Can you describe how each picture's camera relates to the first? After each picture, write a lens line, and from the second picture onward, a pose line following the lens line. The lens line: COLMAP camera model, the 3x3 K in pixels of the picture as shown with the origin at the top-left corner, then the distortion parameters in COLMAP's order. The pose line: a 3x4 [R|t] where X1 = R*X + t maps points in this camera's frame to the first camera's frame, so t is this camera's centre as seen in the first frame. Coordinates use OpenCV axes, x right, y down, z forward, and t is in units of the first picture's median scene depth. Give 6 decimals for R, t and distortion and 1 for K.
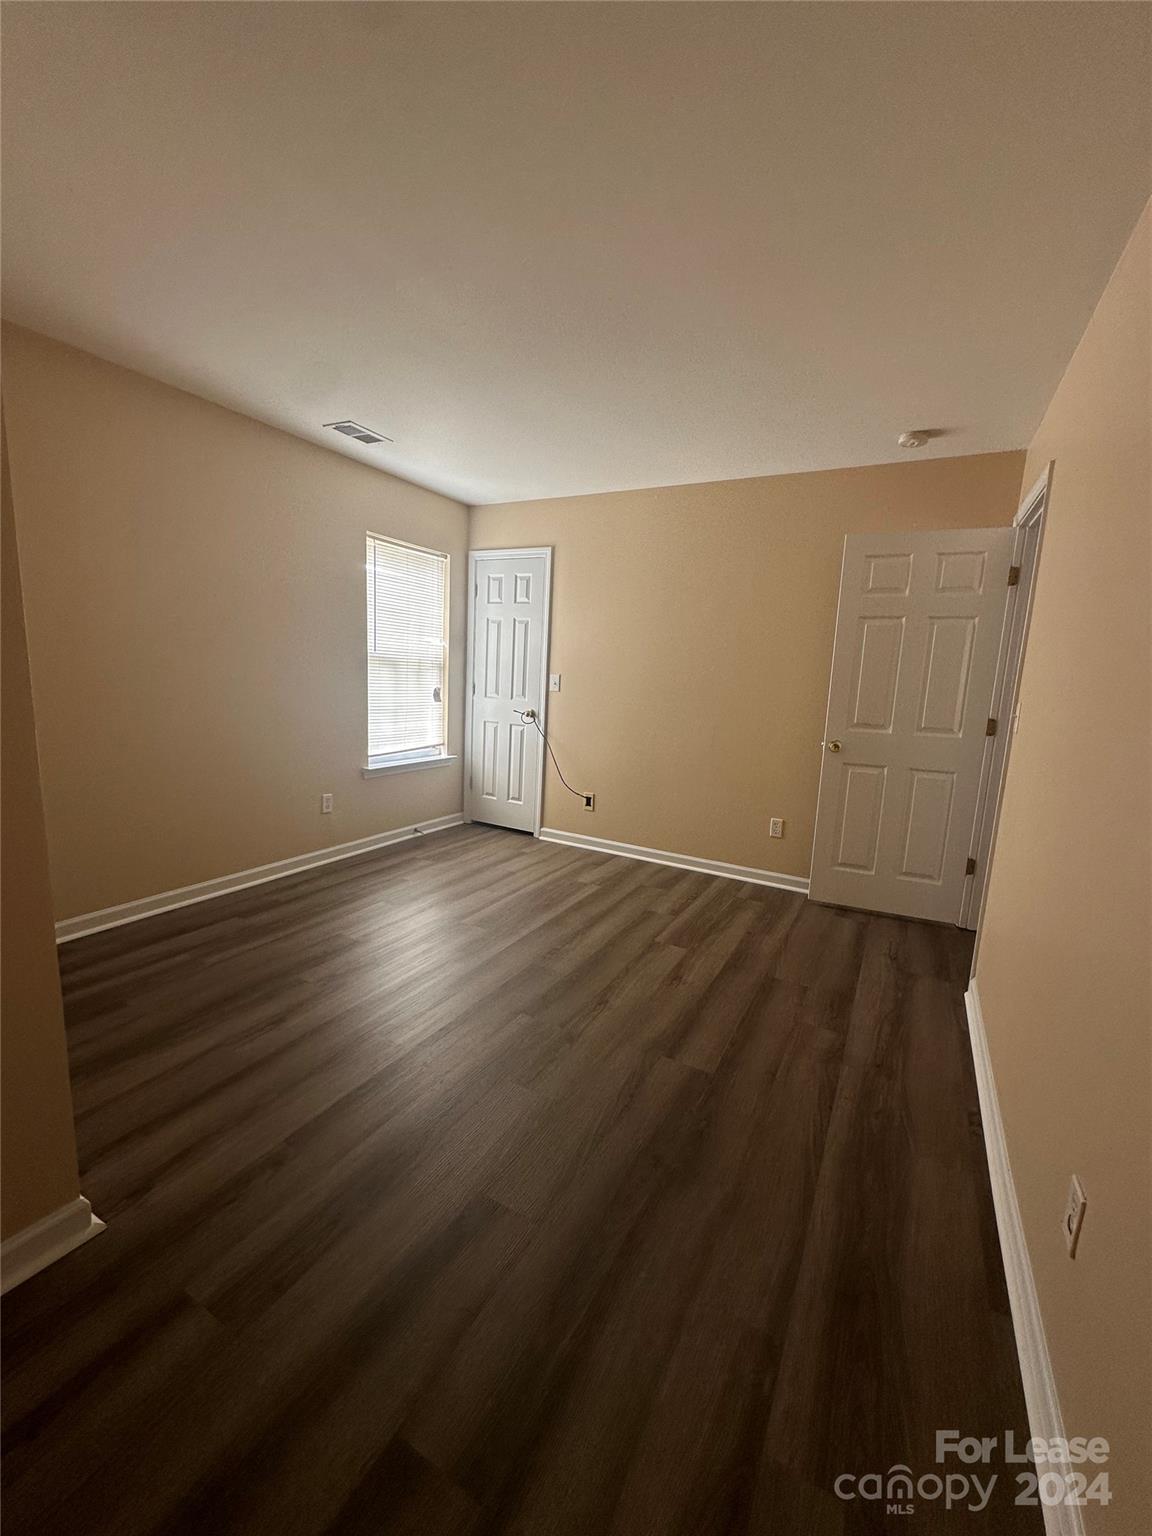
lens RADIAL K [[614.1, 0, 577.8], [0, 614.1, 766.1], [0, 0, 1]] dist [-0.000917, -0.000029]
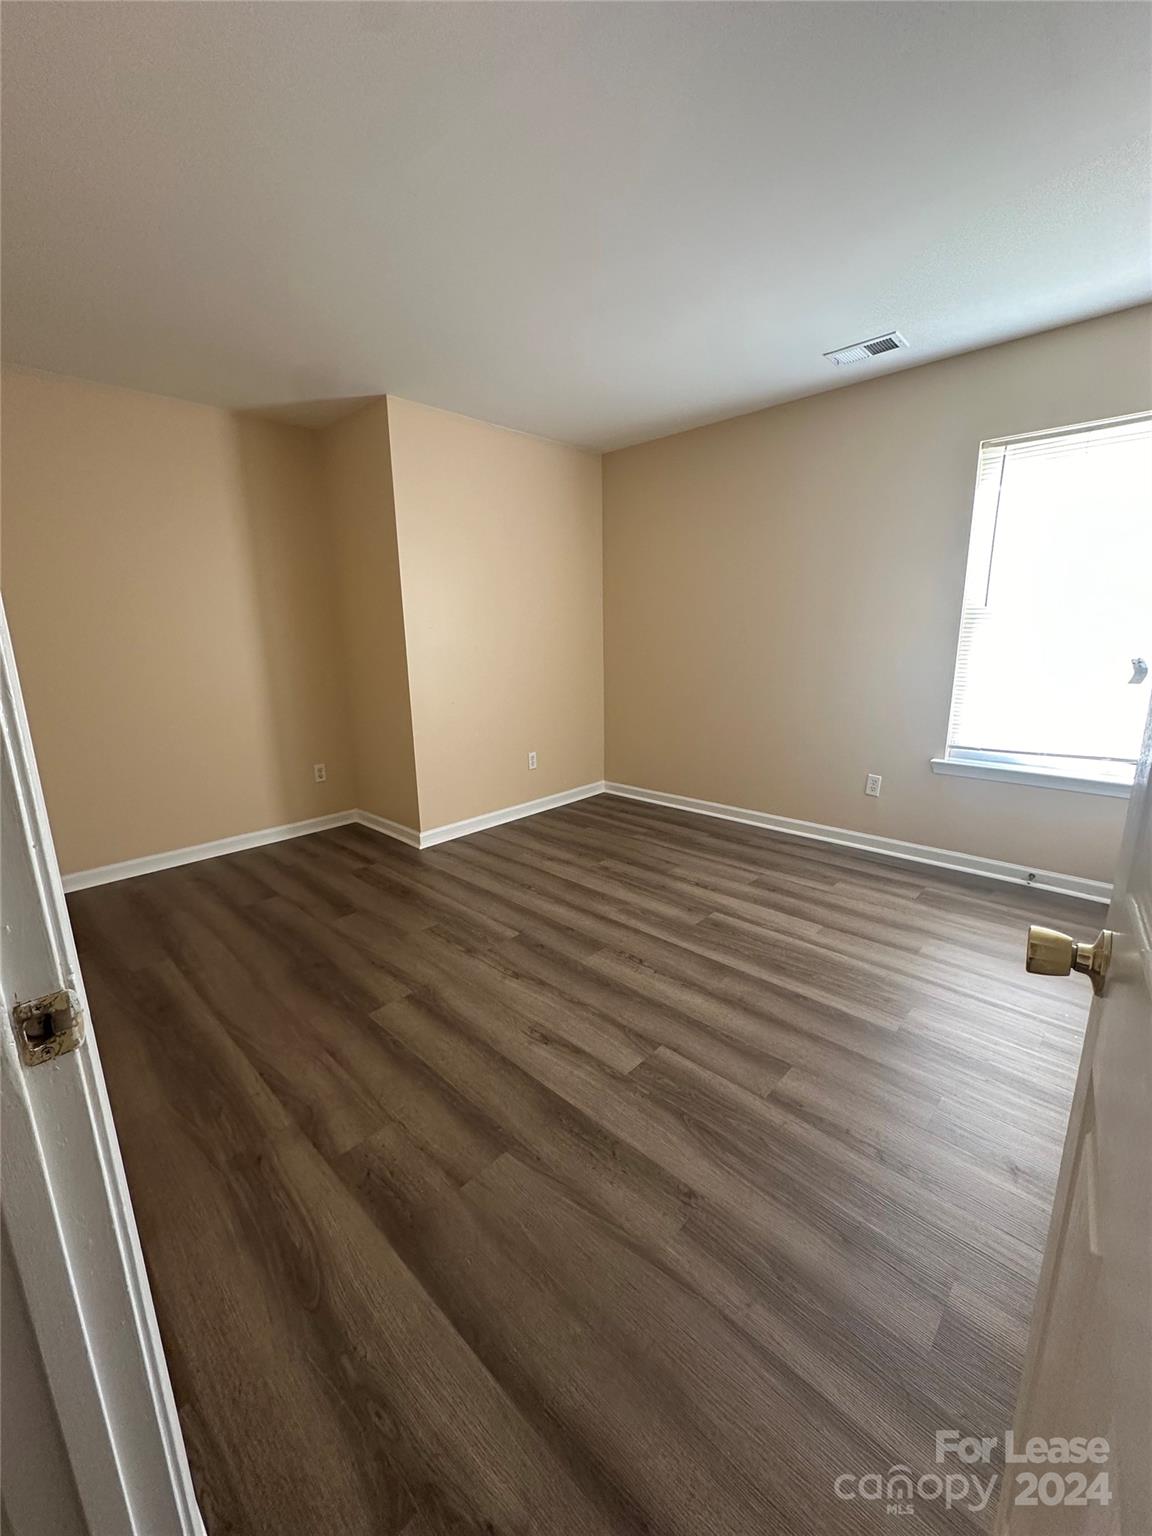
lens RADIAL K [[614.1, 0, 586.1], [0, 614.1, 771.1], [0, 0, 1]] dist [-0.000917, -0.000029]
pose [[-0.254792, 0.173821, -0.951245, 0.795339], [-0.142257, 0.966271, 0.214670, -0.133692], [0.956475, 0.190017, -0.221470, 1.145535]]
